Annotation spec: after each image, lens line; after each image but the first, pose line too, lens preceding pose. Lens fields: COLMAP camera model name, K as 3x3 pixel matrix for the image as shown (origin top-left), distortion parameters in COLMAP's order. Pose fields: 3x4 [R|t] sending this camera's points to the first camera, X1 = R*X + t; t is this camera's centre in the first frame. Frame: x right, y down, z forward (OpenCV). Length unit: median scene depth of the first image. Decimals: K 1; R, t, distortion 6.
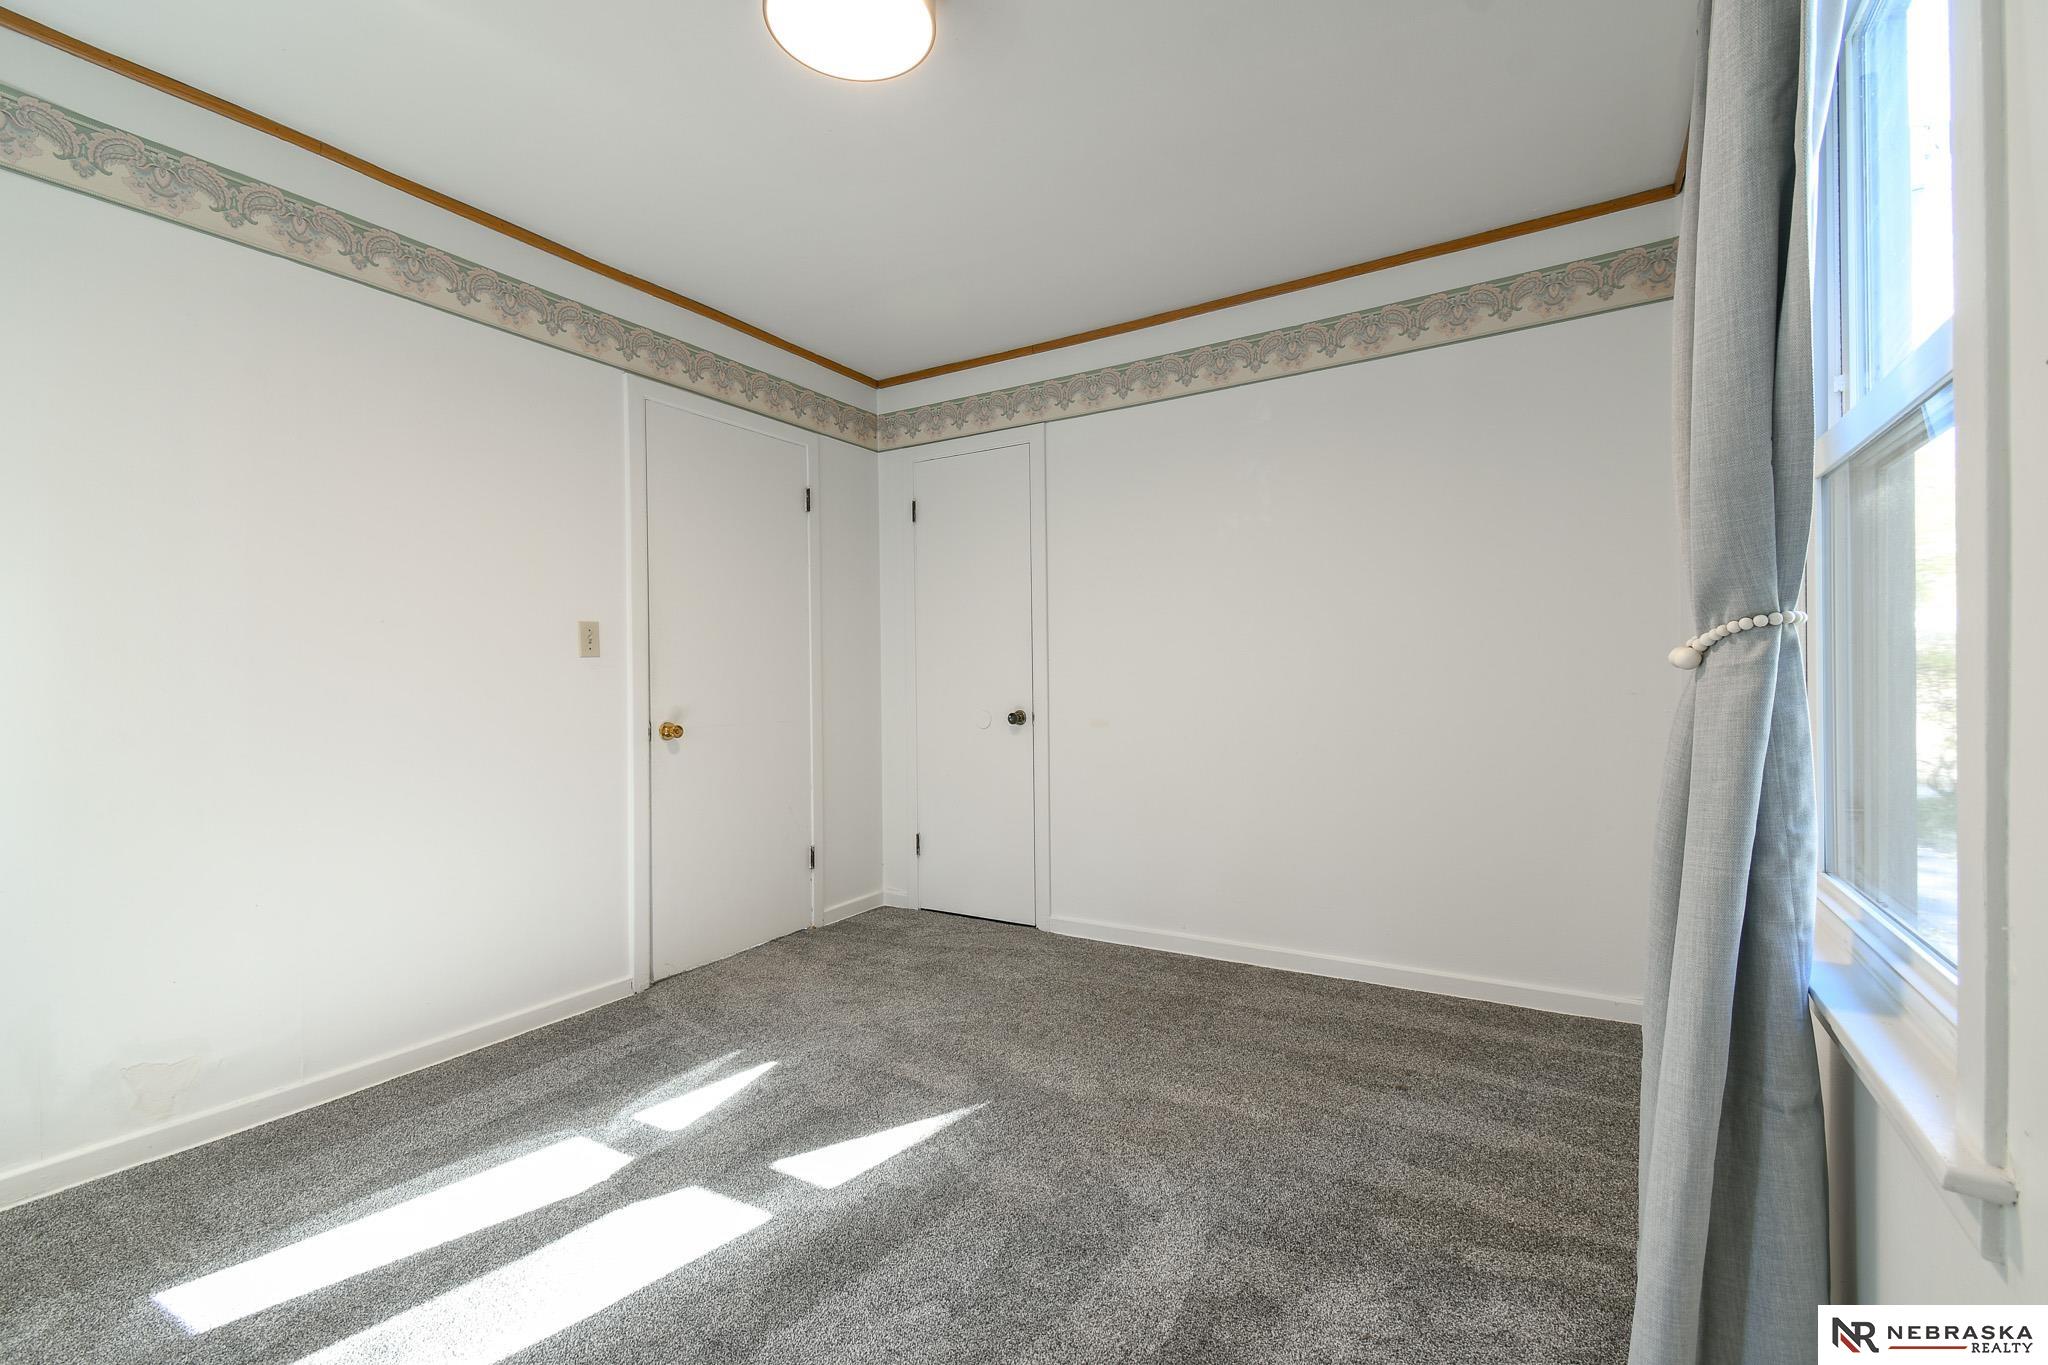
lens RADIAL K [[886.8, 0, 1018.9], [0, 886.8, 682.8], [0, 0, 1]] dist [0.035076, -0.018528]
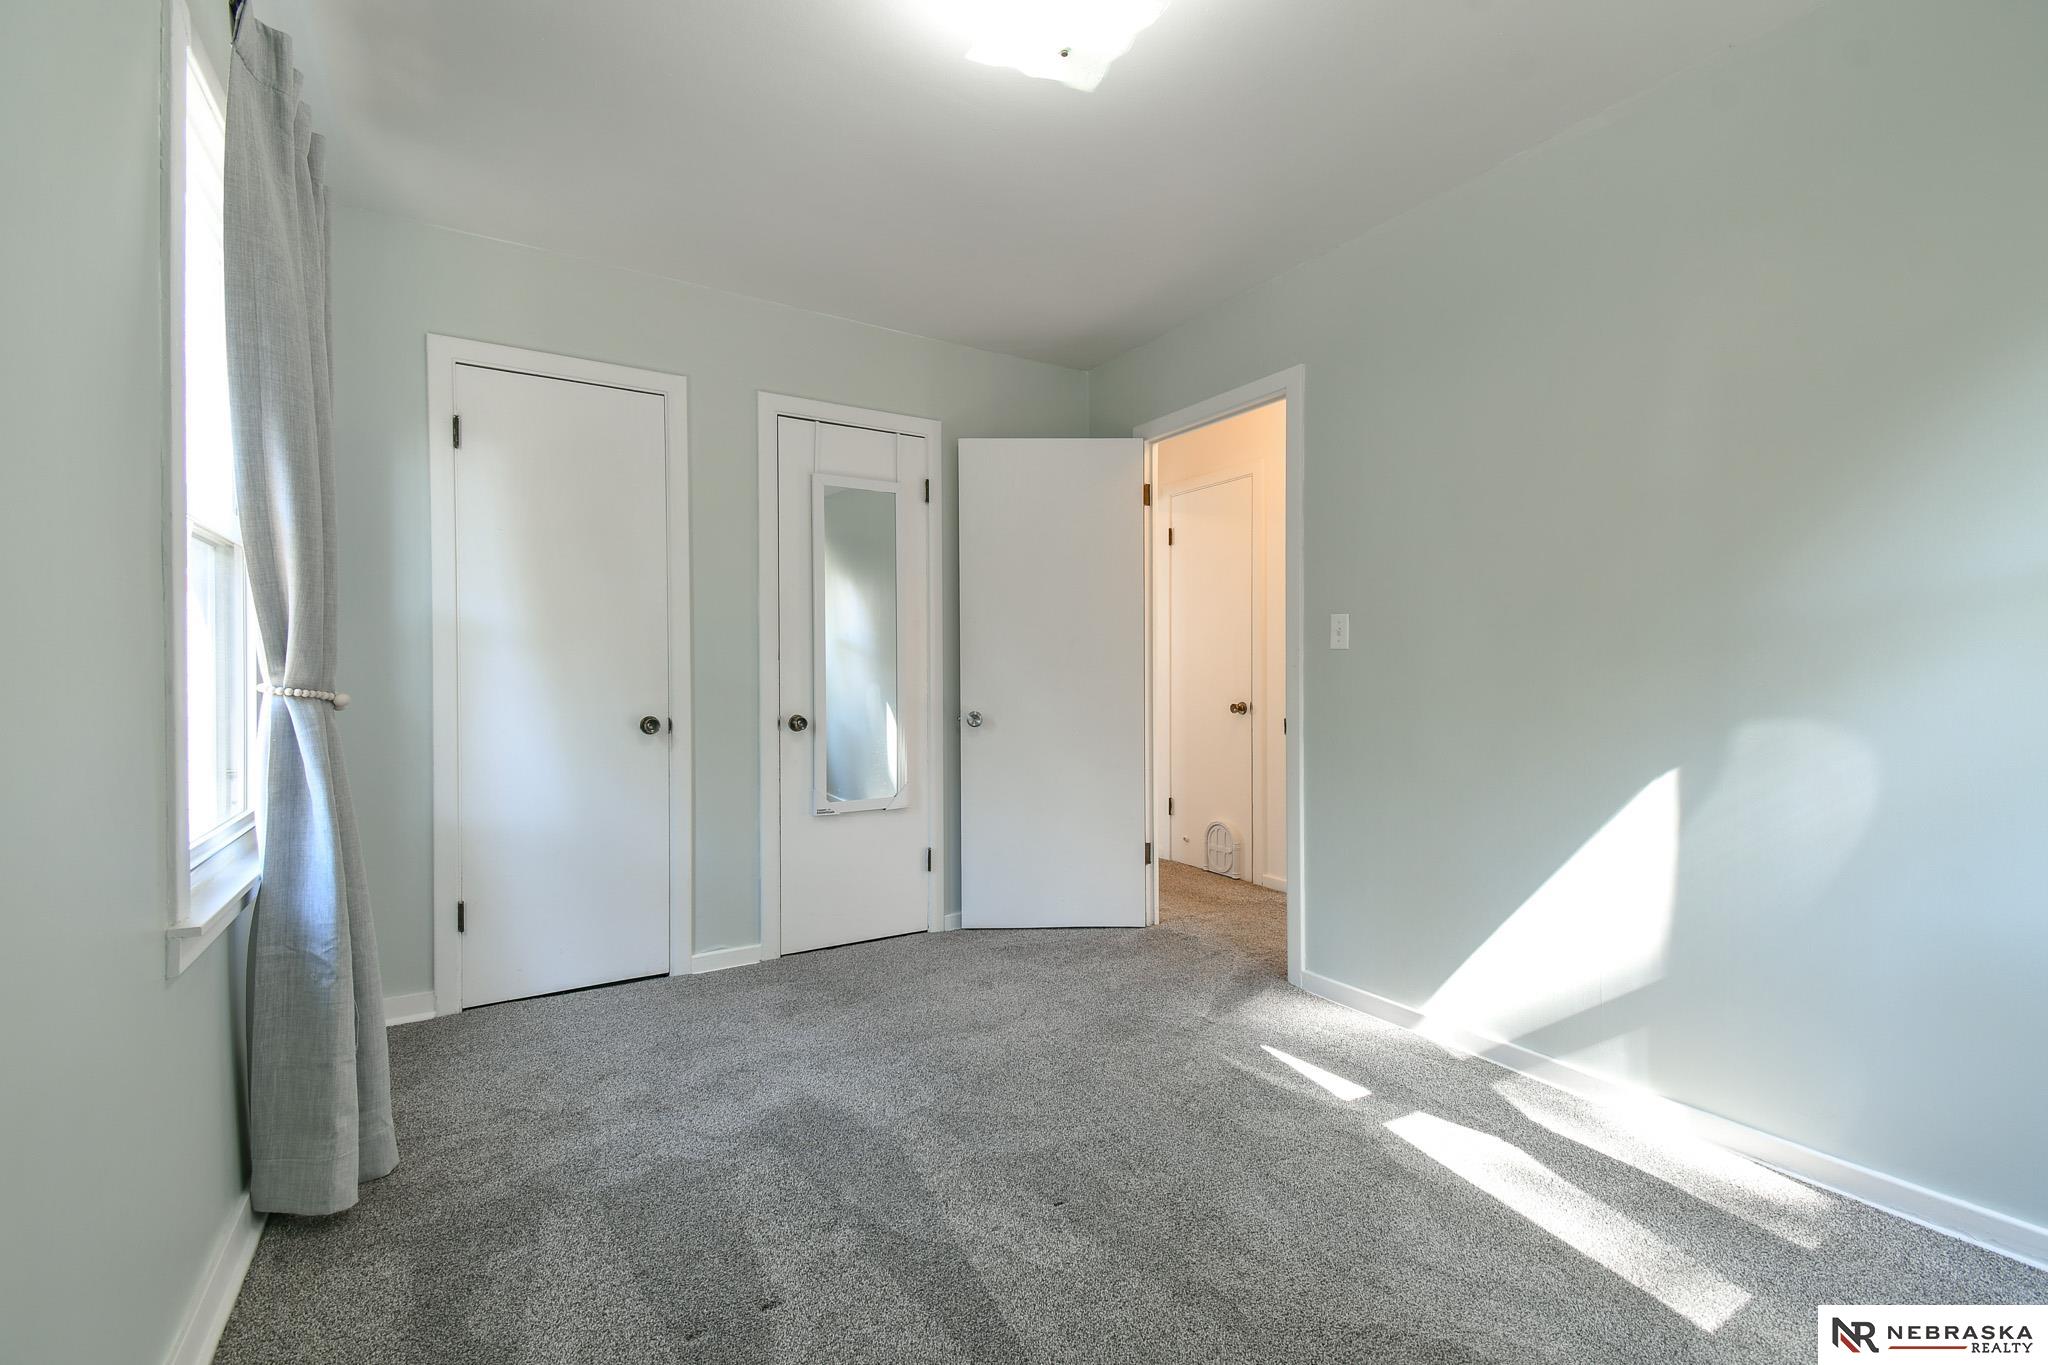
lens RADIAL K [[886.8, 0, 1018.9], [0, 886.8, 682.8], [0, 0, 1]] dist [0.035076, -0.018528]
pose [[0.448275, -0.005039, 0.893881, -1.220388], [0.005146, 0.999982, 0.003057, -0.002412], [-0.893881, 0.003230, 0.448293, 0.702109]]
